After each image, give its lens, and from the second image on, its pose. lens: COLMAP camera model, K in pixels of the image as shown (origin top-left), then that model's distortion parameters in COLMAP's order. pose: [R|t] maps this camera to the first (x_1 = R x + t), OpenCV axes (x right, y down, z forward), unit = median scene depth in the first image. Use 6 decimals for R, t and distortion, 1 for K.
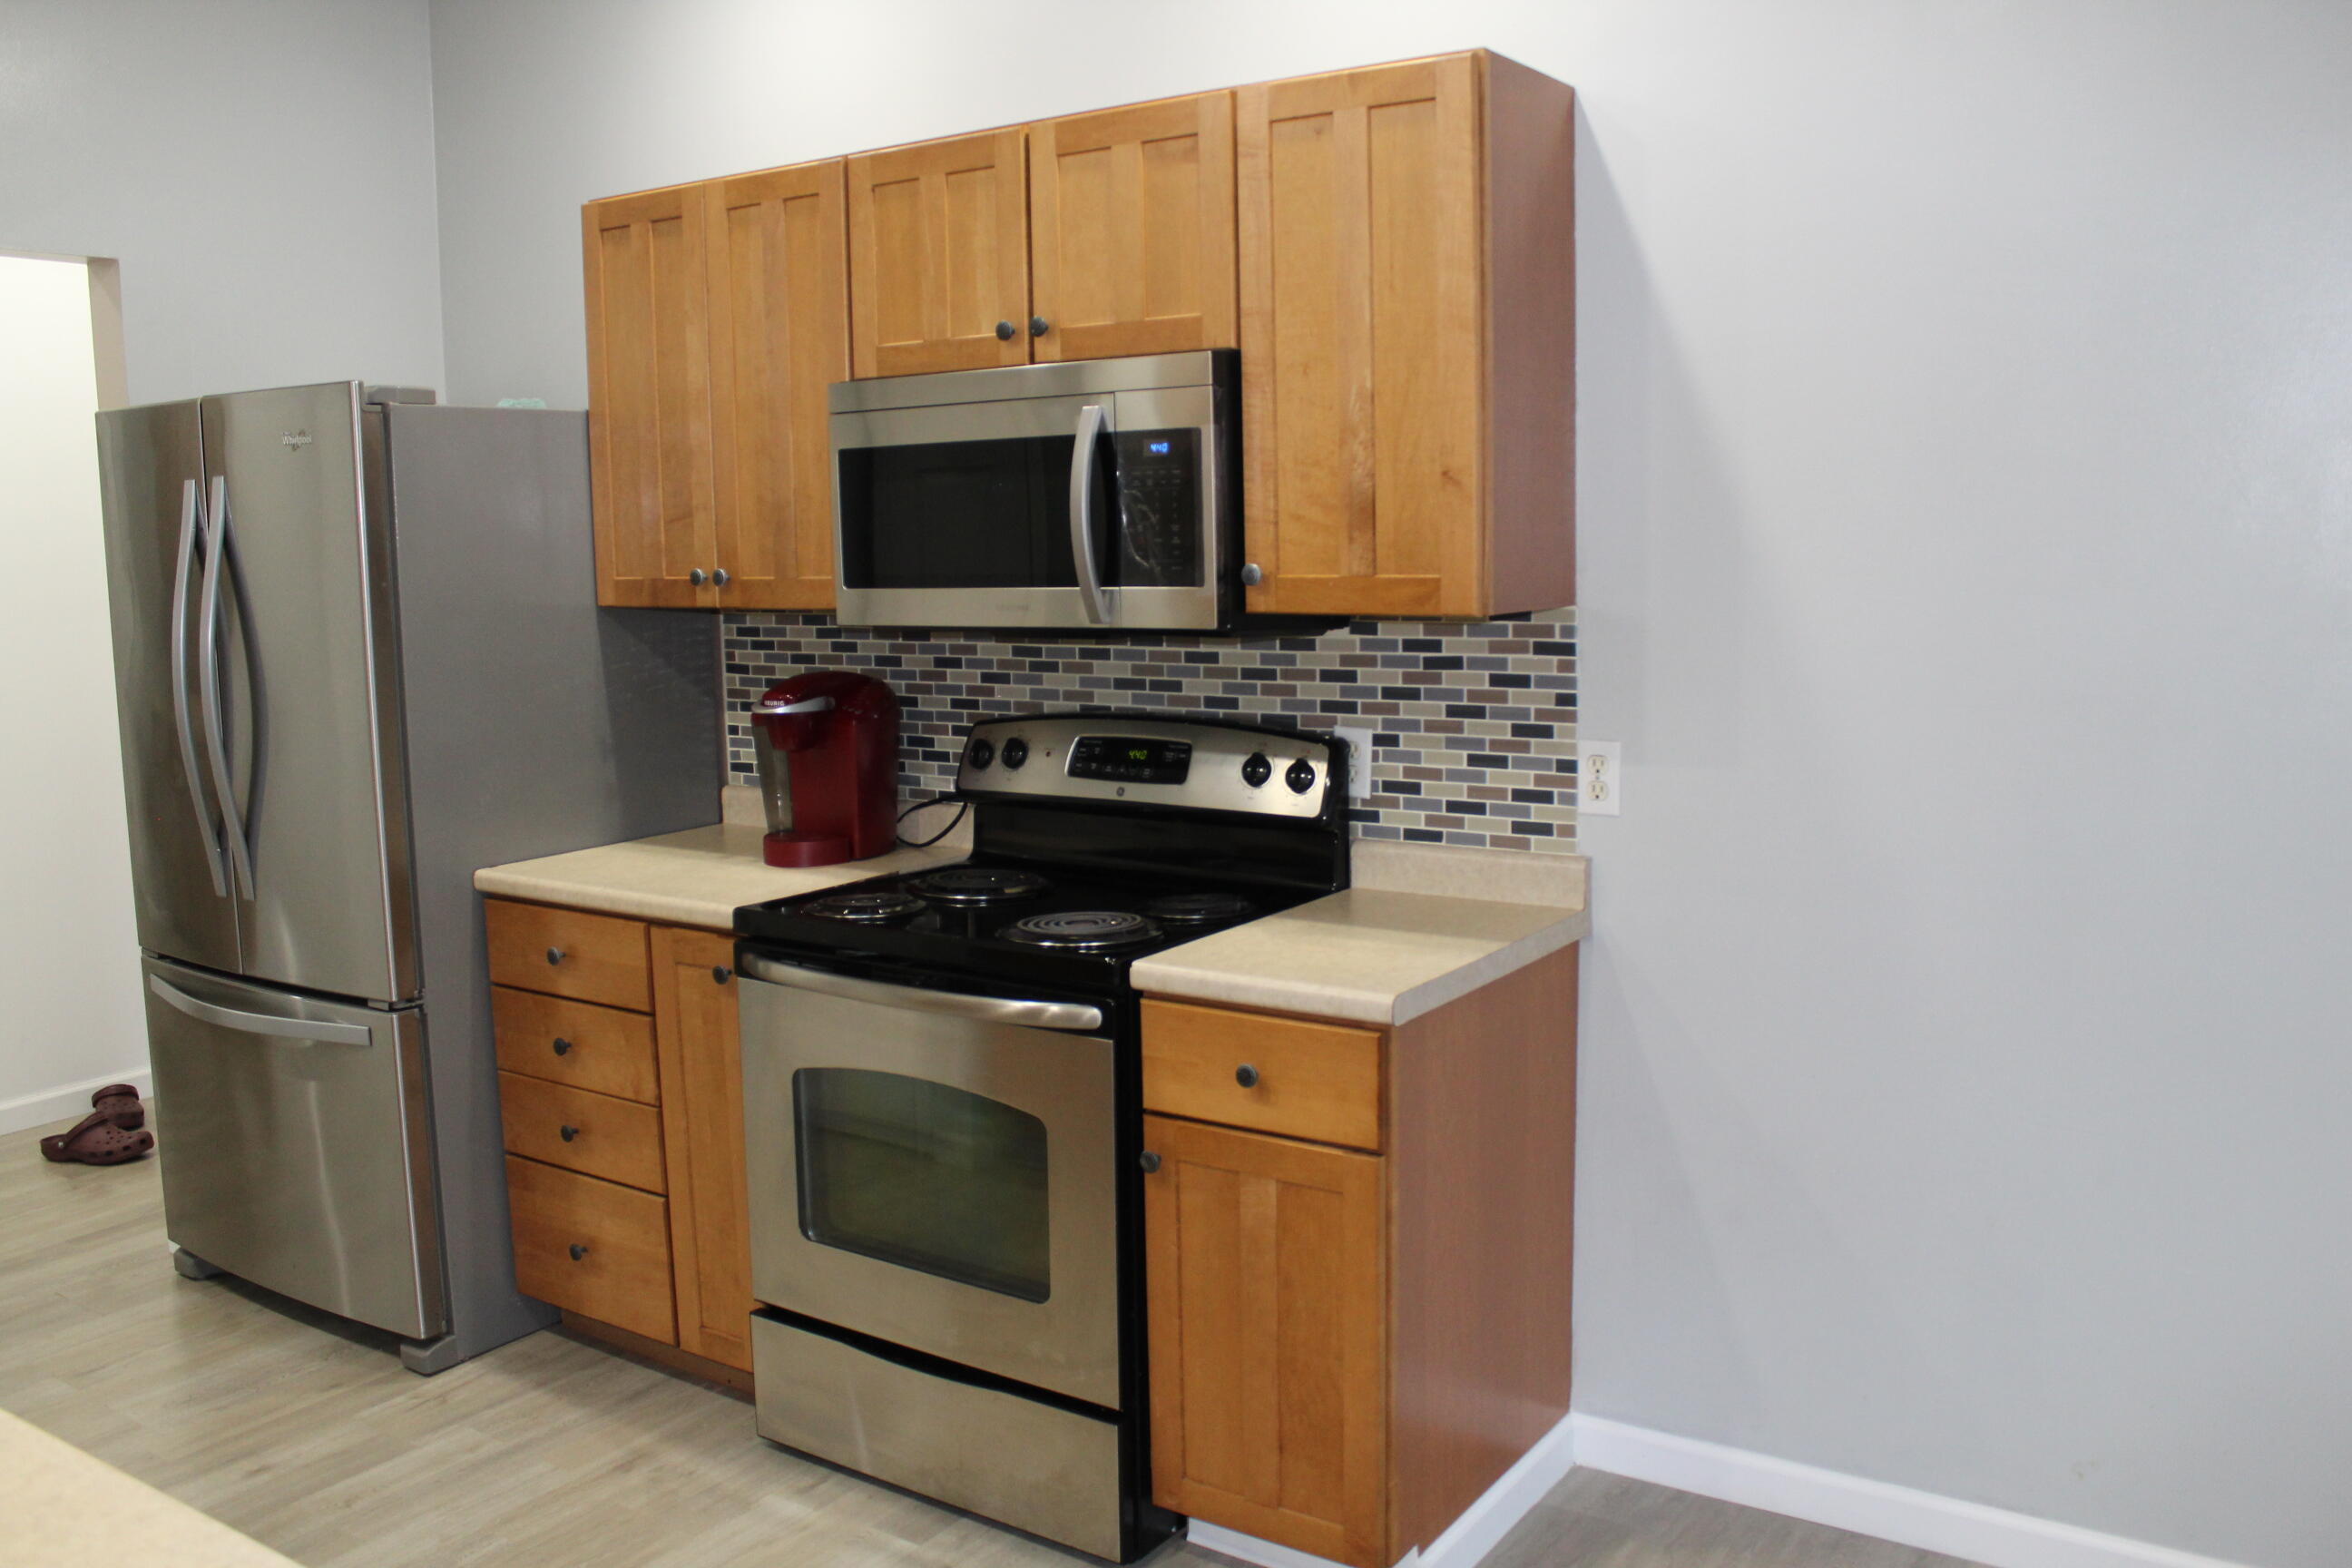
lens RADIAL K [[1962.5, 0, 1181.4], [0, 1962.5, 789.4], [0, 0, 1]] dist [-0.161409, 0.133154]
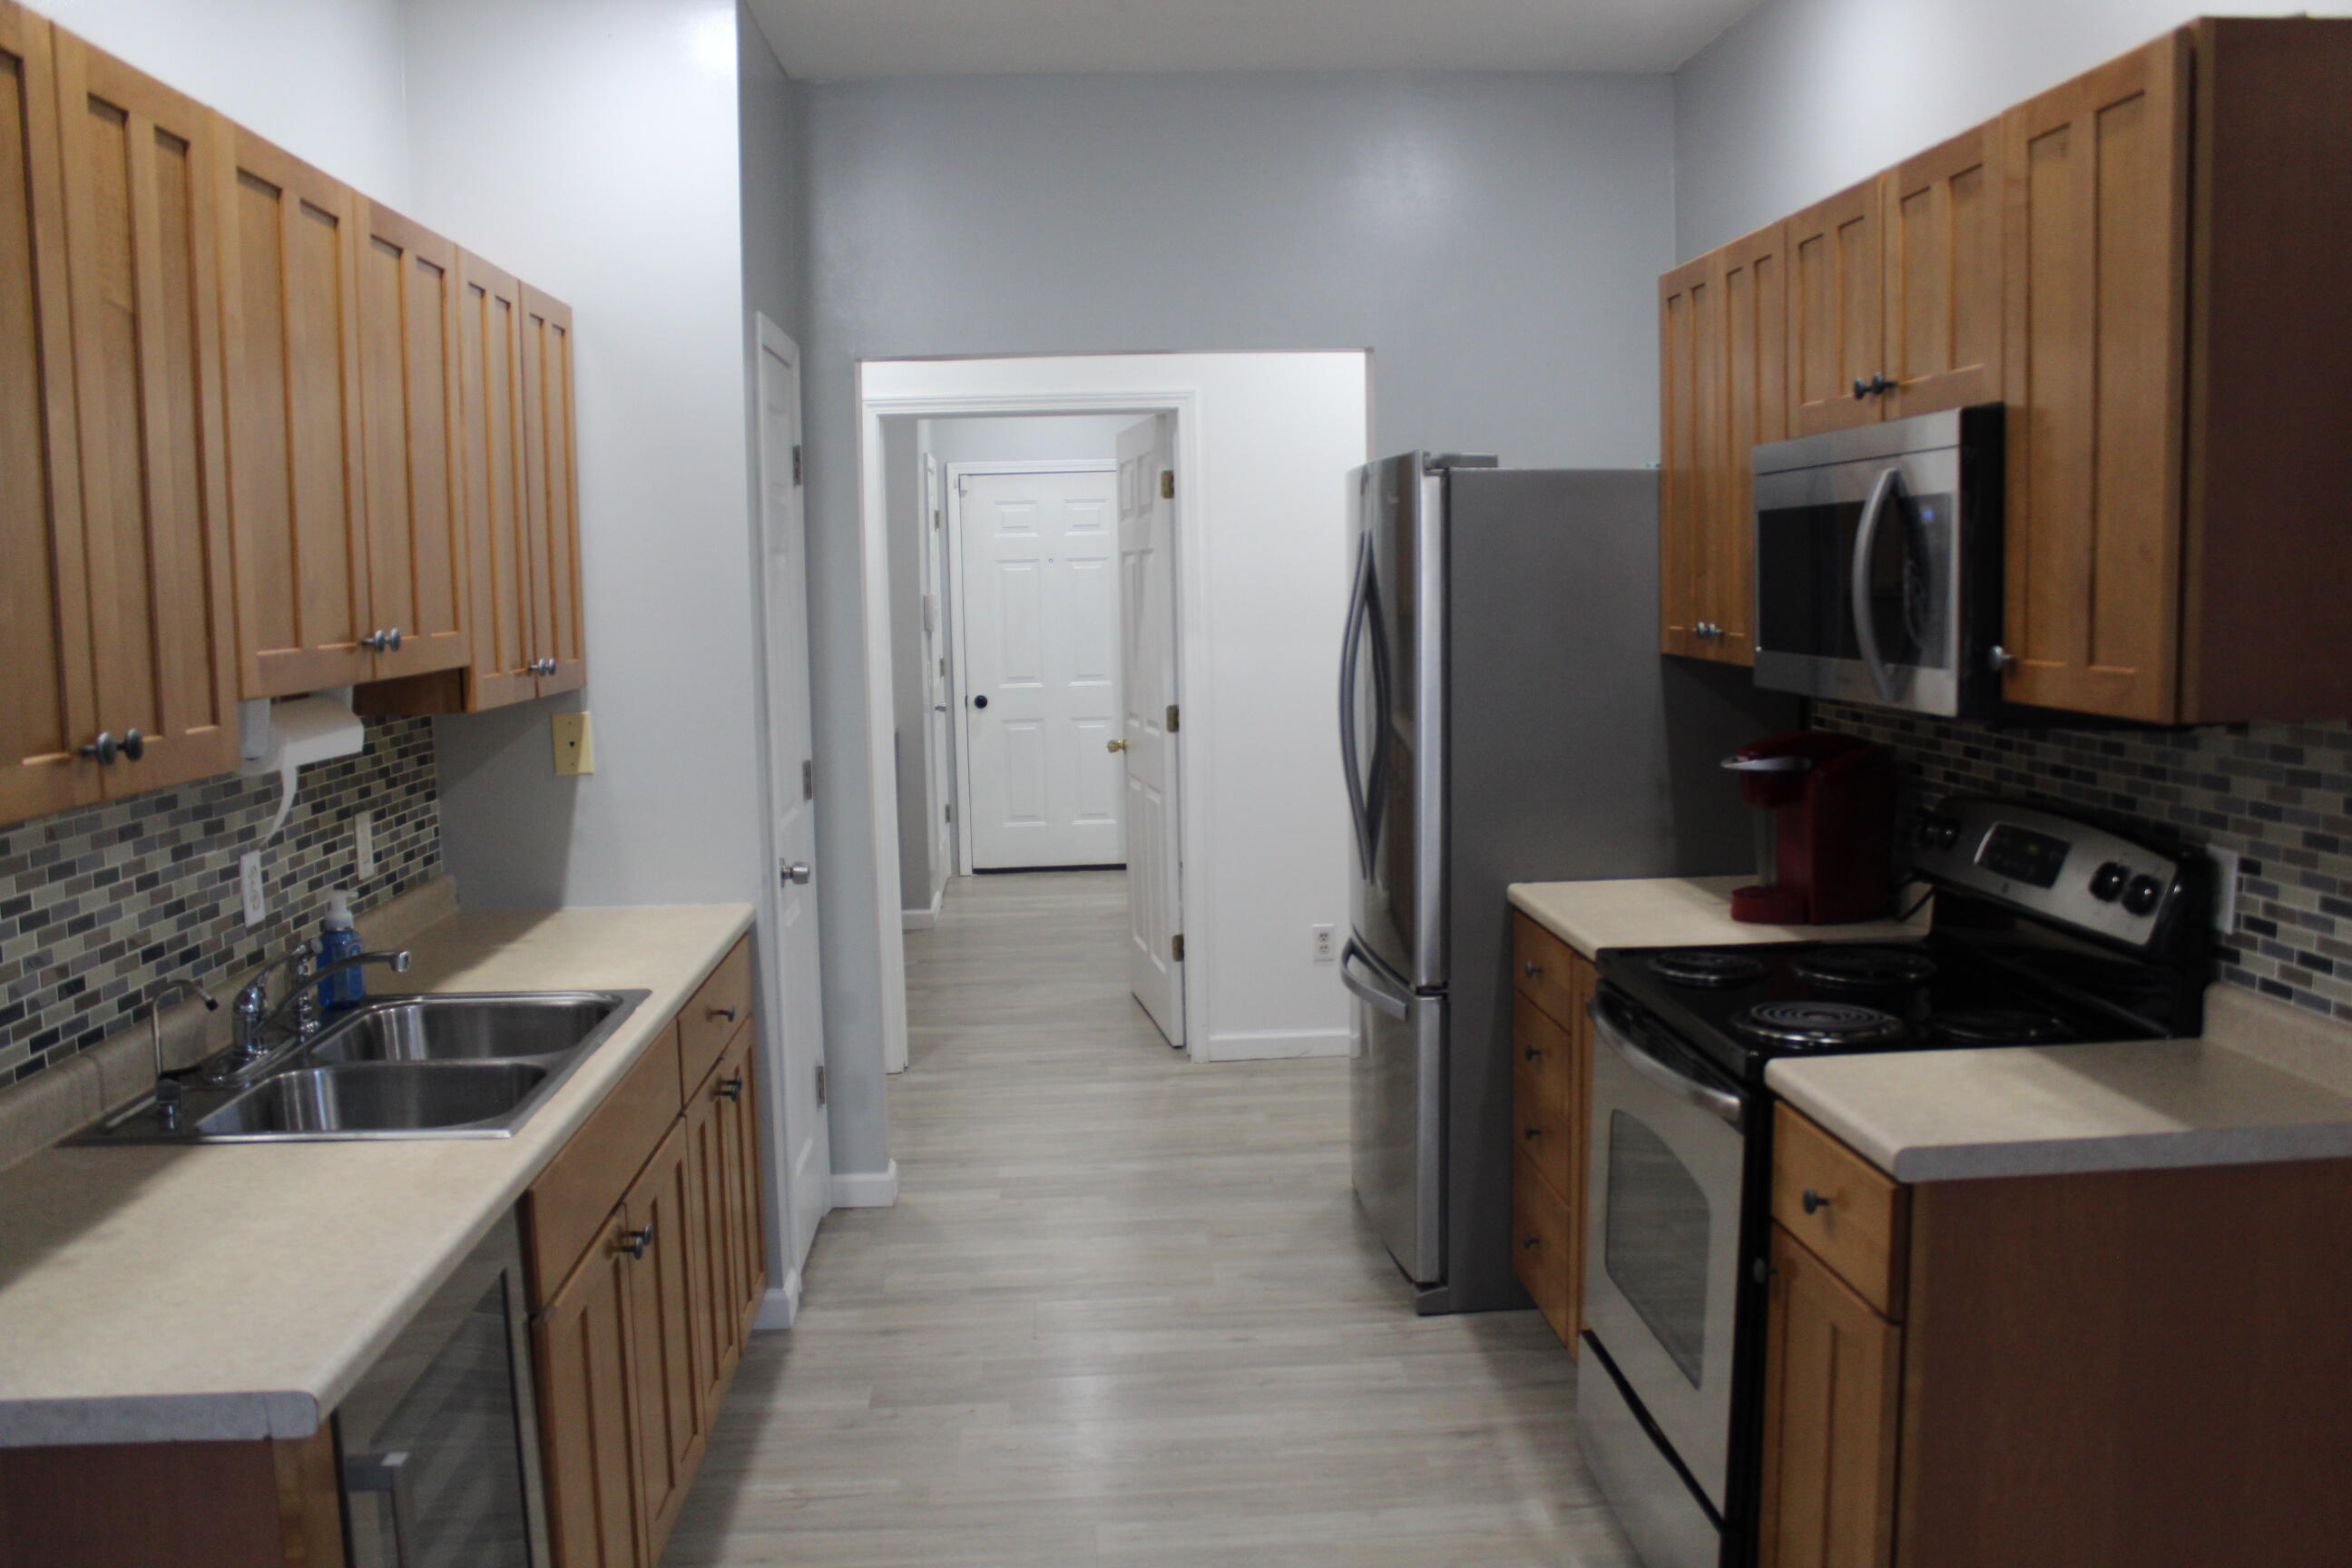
lens RADIAL K [[1962.5, 0, 1185.3], [0, 1962.5, 788.7], [0, 0, 1]] dist [-0.161409, 0.133154]
pose [[0.615288, 0.094492, -0.782618, 0.443109], [-0.101162, 0.994046, 0.040487, -0.044158], [0.781784, 0.054261, 0.621184, 0.160920]]
